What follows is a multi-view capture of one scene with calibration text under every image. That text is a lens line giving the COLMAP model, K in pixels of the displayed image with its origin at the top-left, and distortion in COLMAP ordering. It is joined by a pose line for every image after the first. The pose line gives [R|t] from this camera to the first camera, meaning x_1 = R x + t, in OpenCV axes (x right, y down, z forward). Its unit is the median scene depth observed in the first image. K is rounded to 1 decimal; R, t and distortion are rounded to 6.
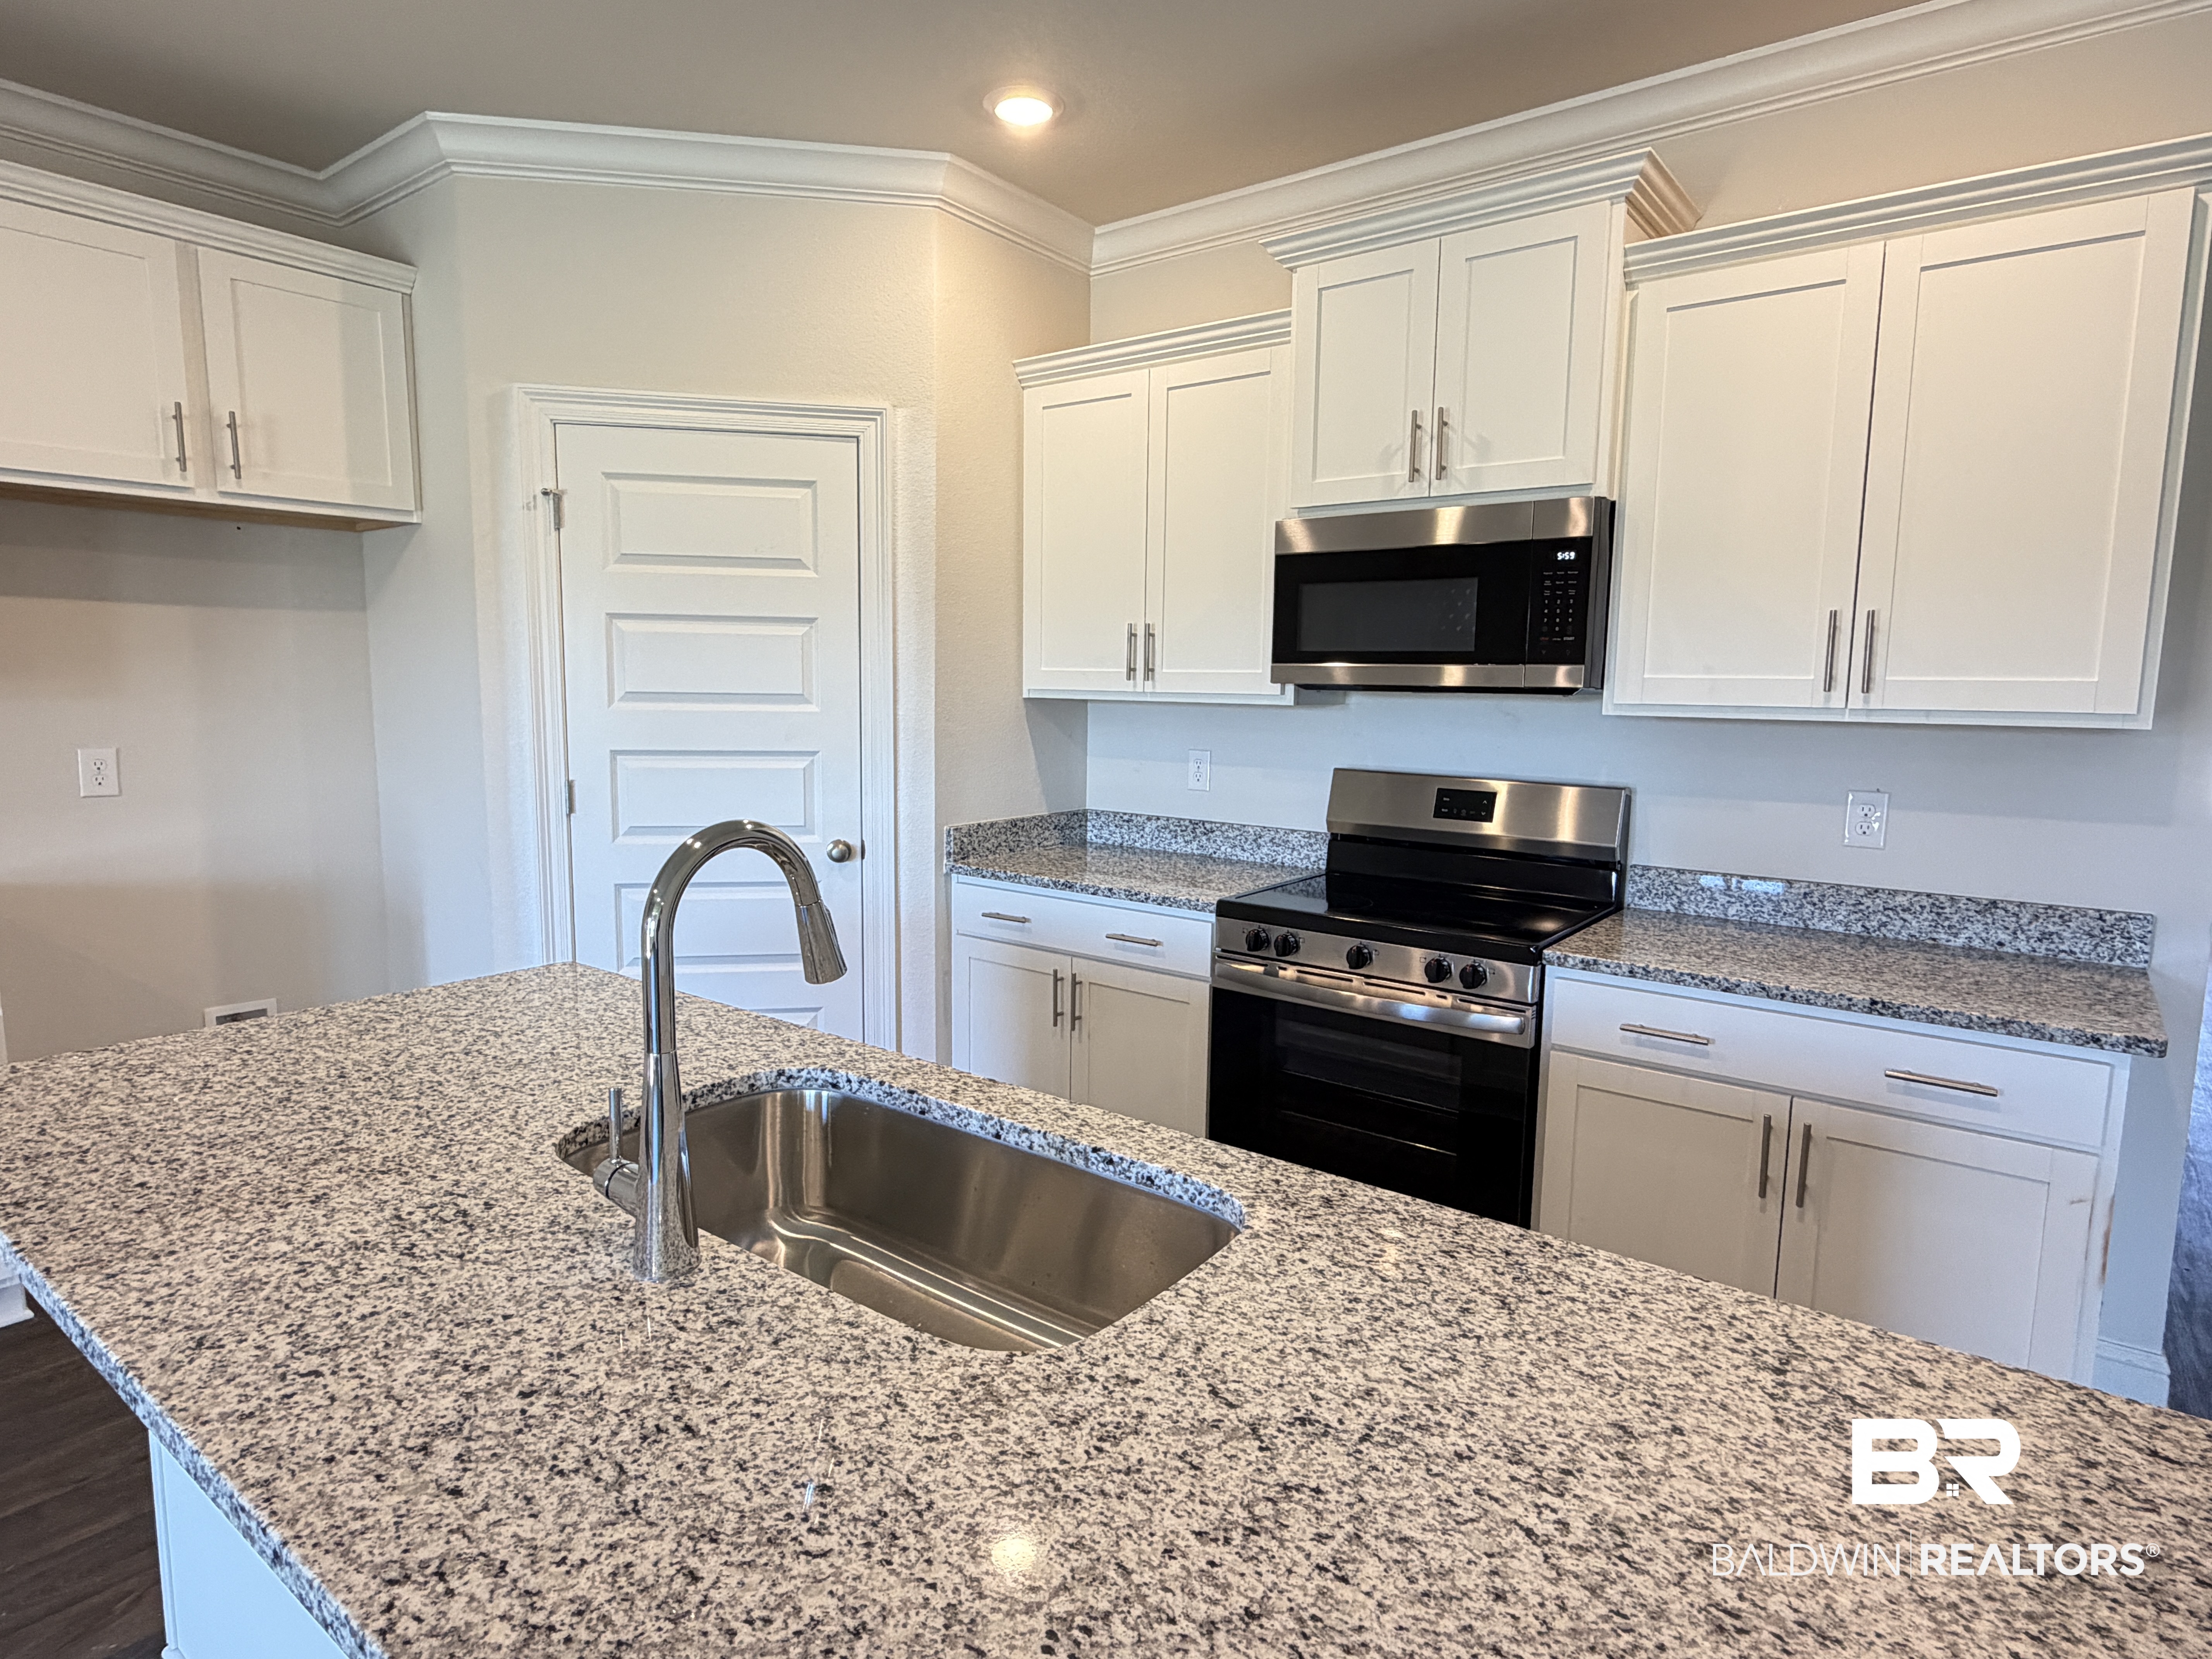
lens RADIAL K [[1208.7, 0, 1106.0], [0, 1208.7, 829.5], [0, 0, 1]] dist [0.000202, 0.000314]
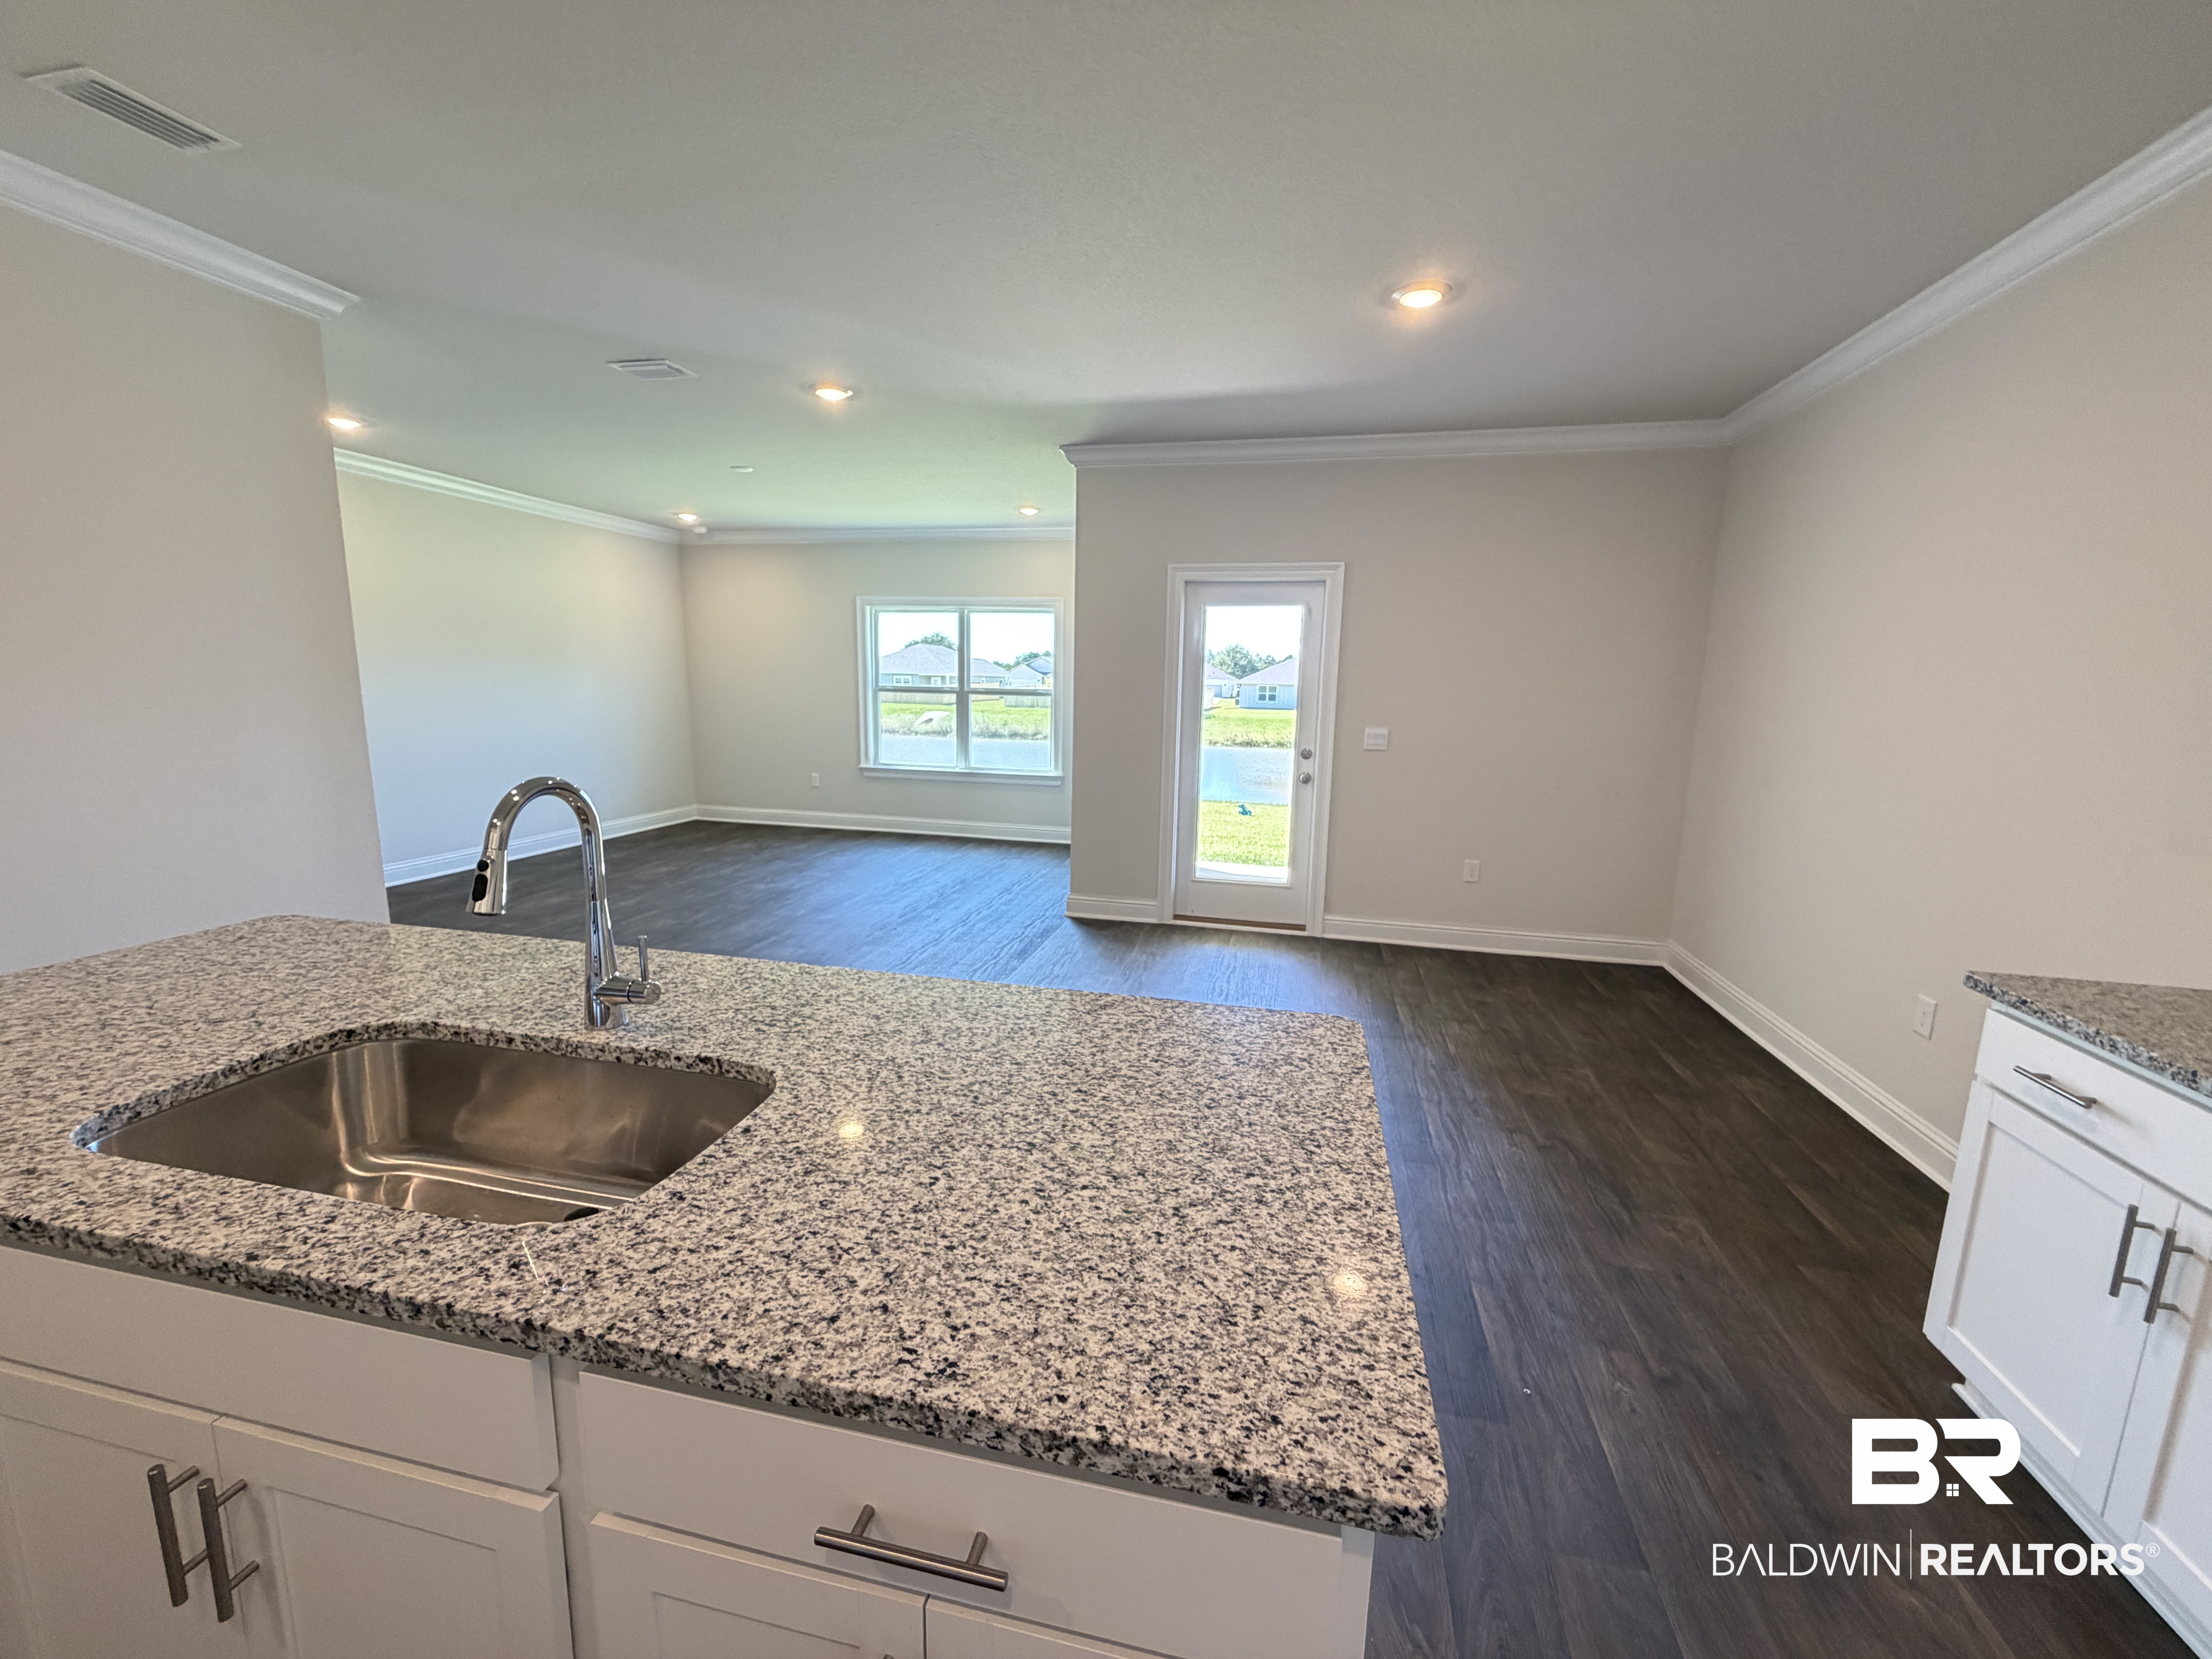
lens RADIAL K [[878.8, 0, 1106.0], [0, 878.8, 829.5], [0, 0, 1]] dist [0.000287, 0.000144]
pose [[-0.908634, 0.035211, -0.416105, -0.185933], [-0.086468, 0.958979, 0.269968, -0.115713], [0.408542, 0.281282, -0.868317, 0.858869]]
